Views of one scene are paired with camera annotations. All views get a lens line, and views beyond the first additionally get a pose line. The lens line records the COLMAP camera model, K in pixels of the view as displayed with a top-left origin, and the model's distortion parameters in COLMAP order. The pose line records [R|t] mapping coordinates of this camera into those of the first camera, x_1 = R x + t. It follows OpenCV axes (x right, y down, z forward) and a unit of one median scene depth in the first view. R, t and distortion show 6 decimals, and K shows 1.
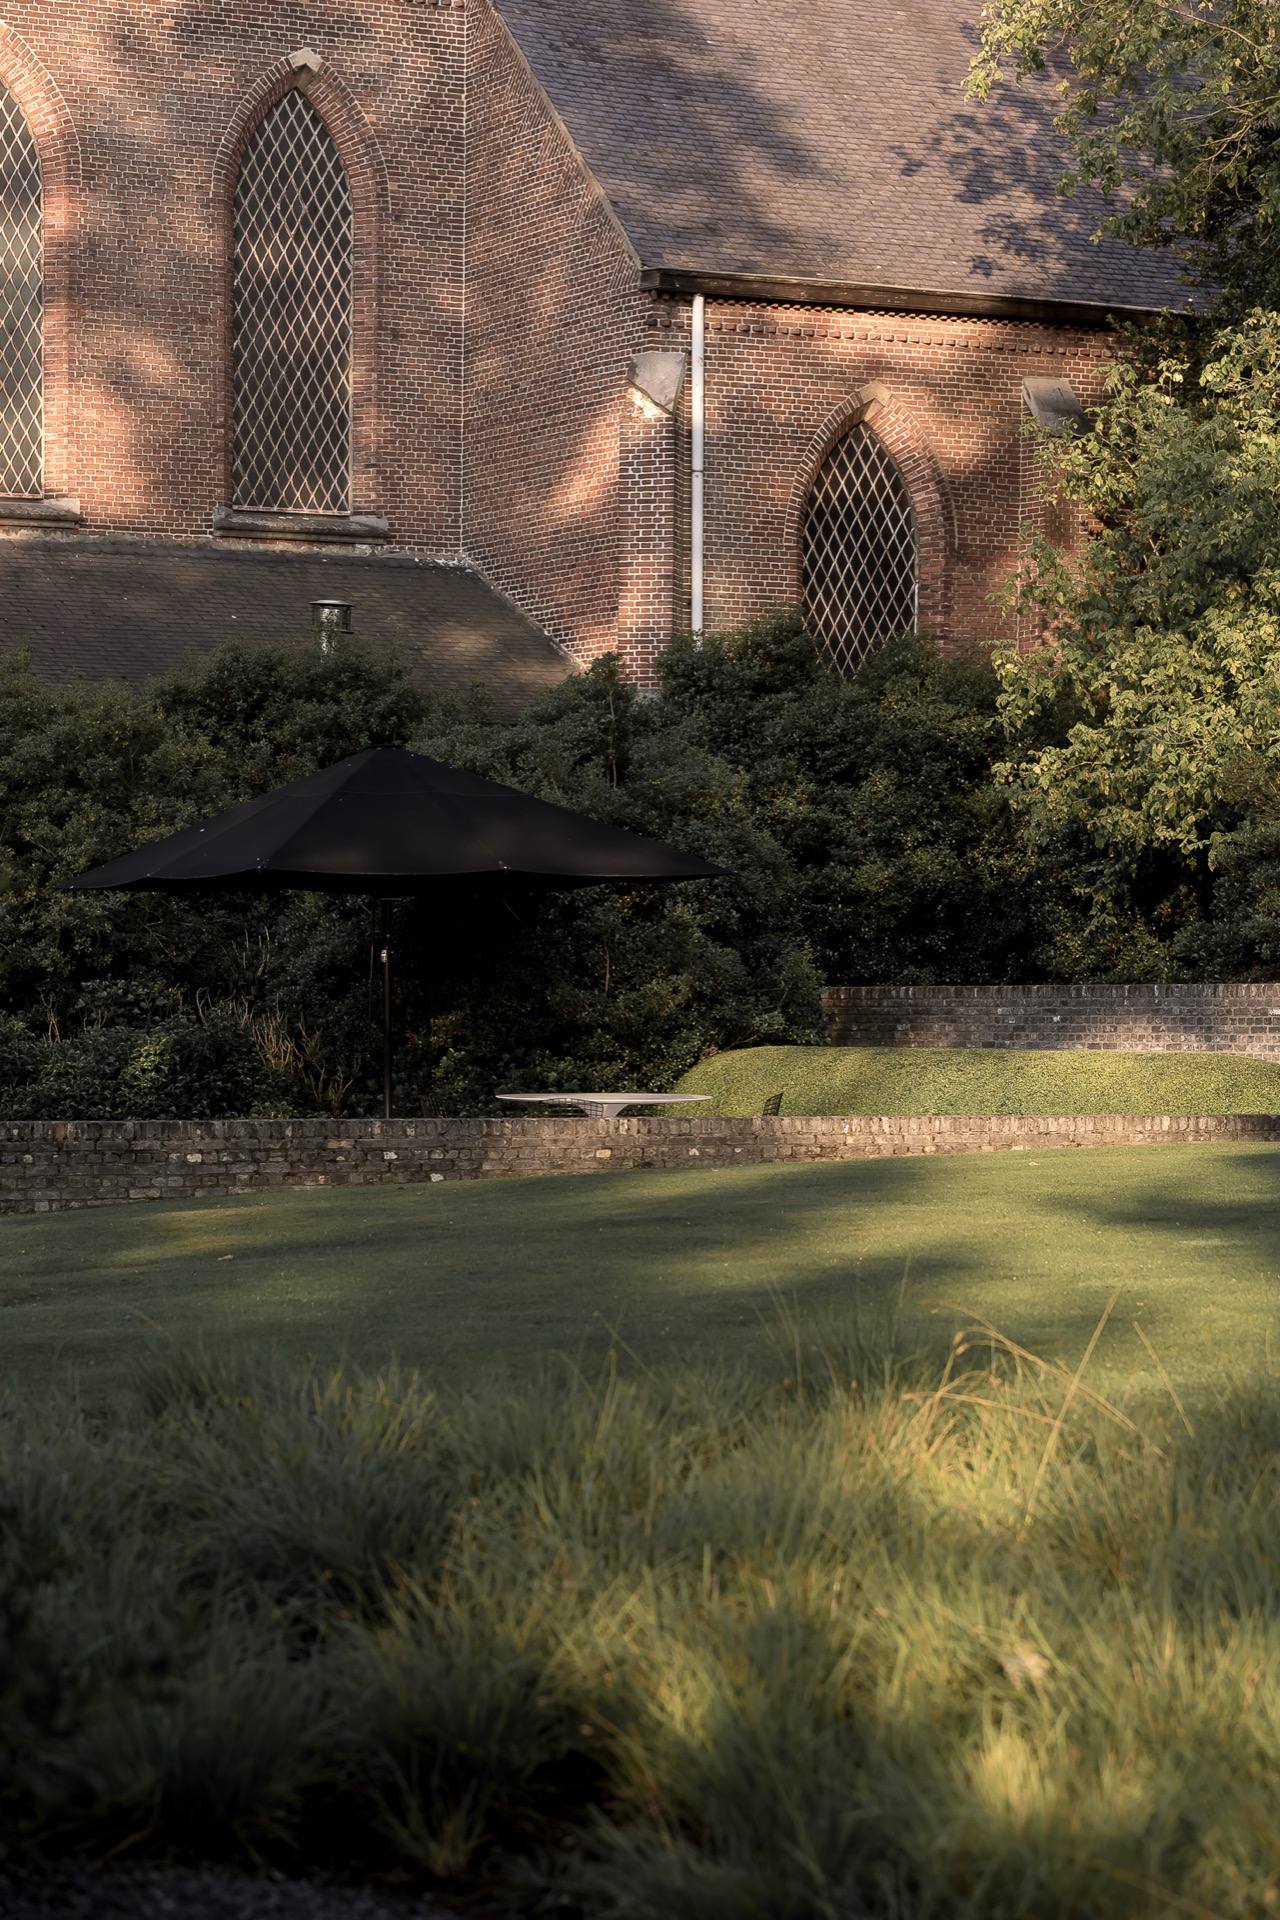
lens RADIAL K [[4956.1, 0, 639.4], [0, 4956.1, 962.6], [0, 0, 1]] dist [0.135071, 0.000000]
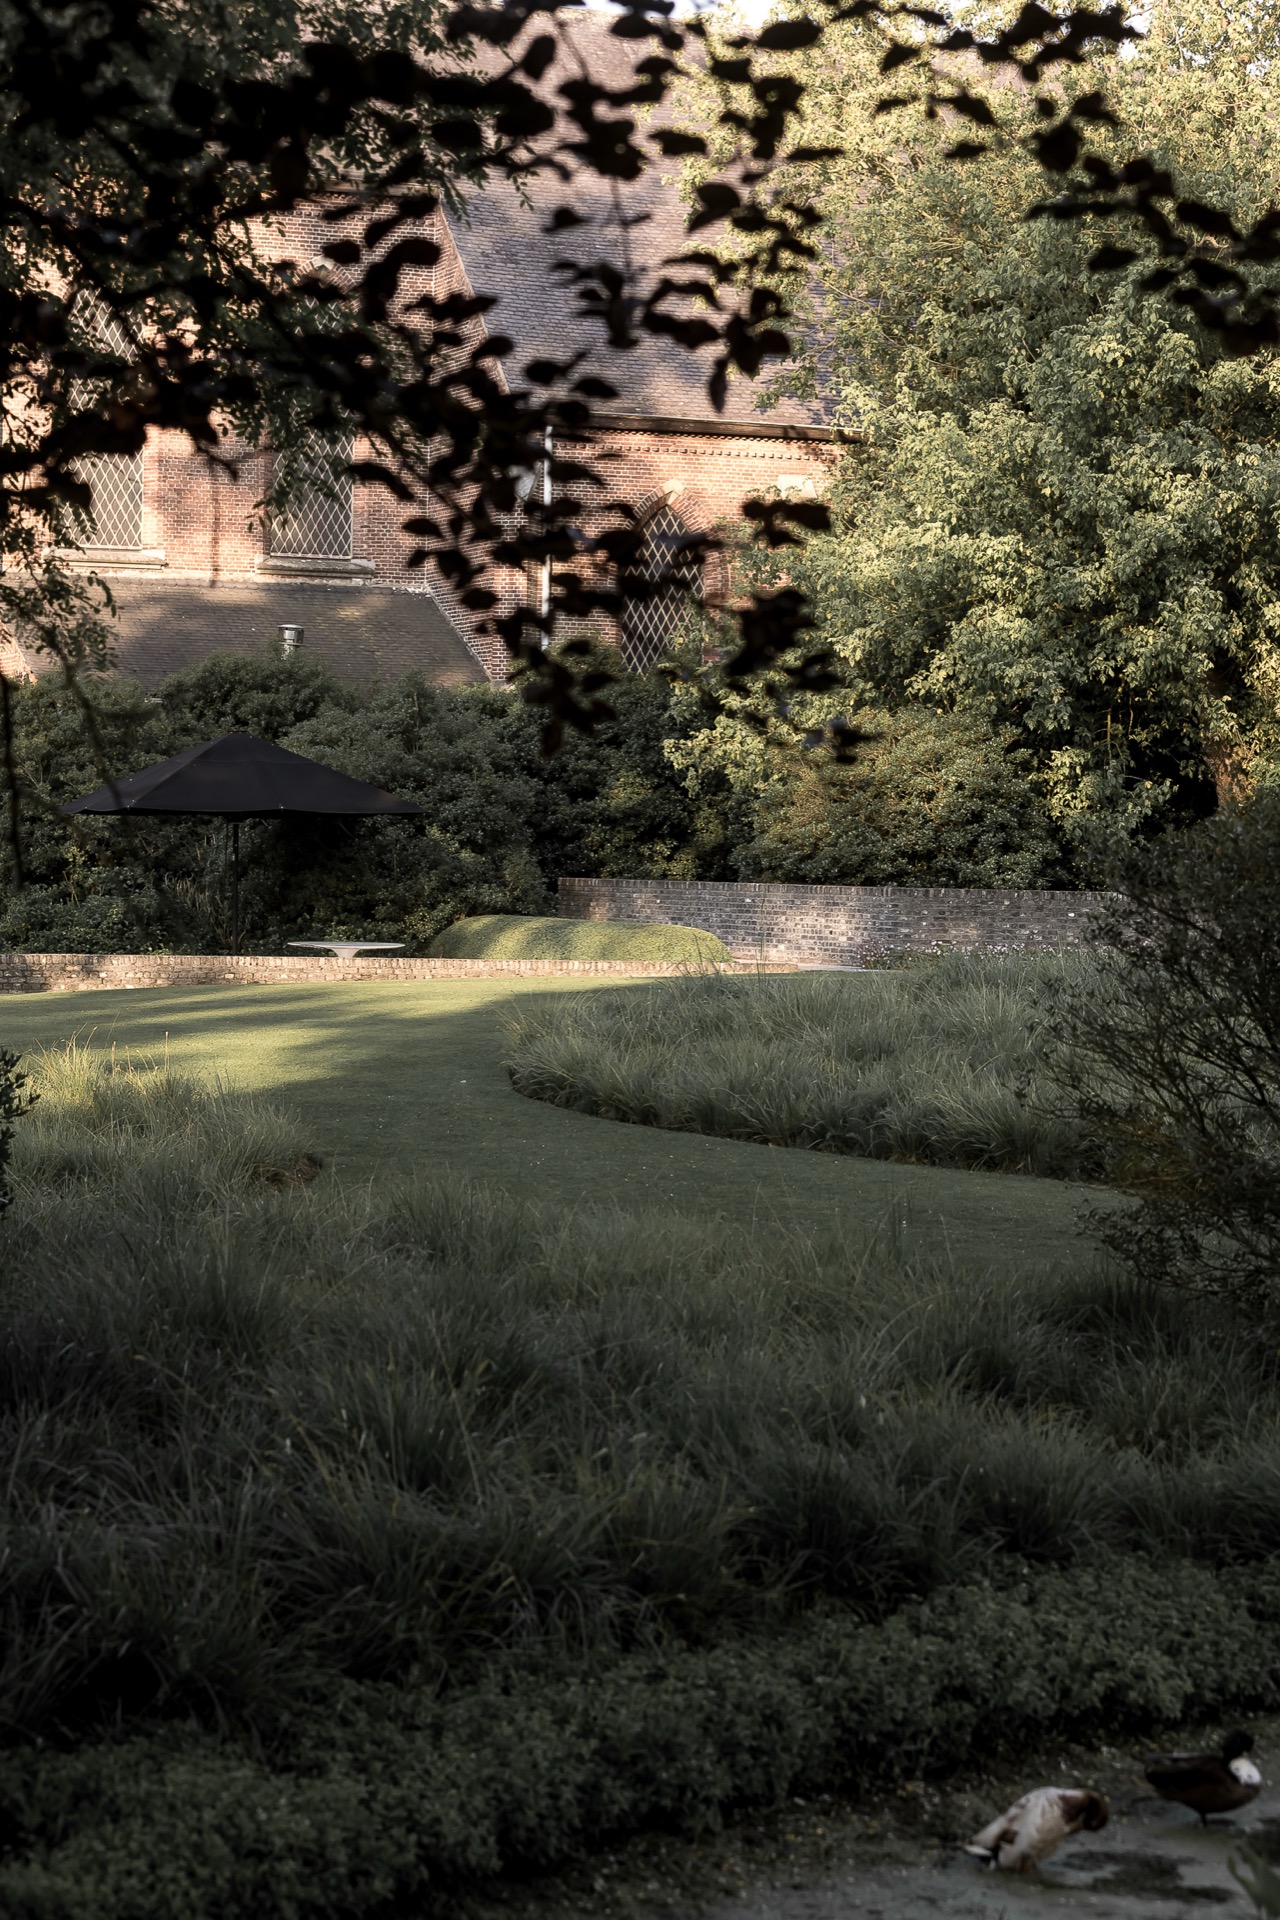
lens RADIAL K [[4102.5, 0, 640.4], [0, 4102.5, 958.1], [0, 0, 1]] dist [-0.019285, 0.000000]
pose [[0.996237, 0.017911, -0.084805, 0.168745], [-0.015215, 0.999361, 0.032331, -0.011860], [0.085329, -0.030919, 0.995873, -0.301968]]
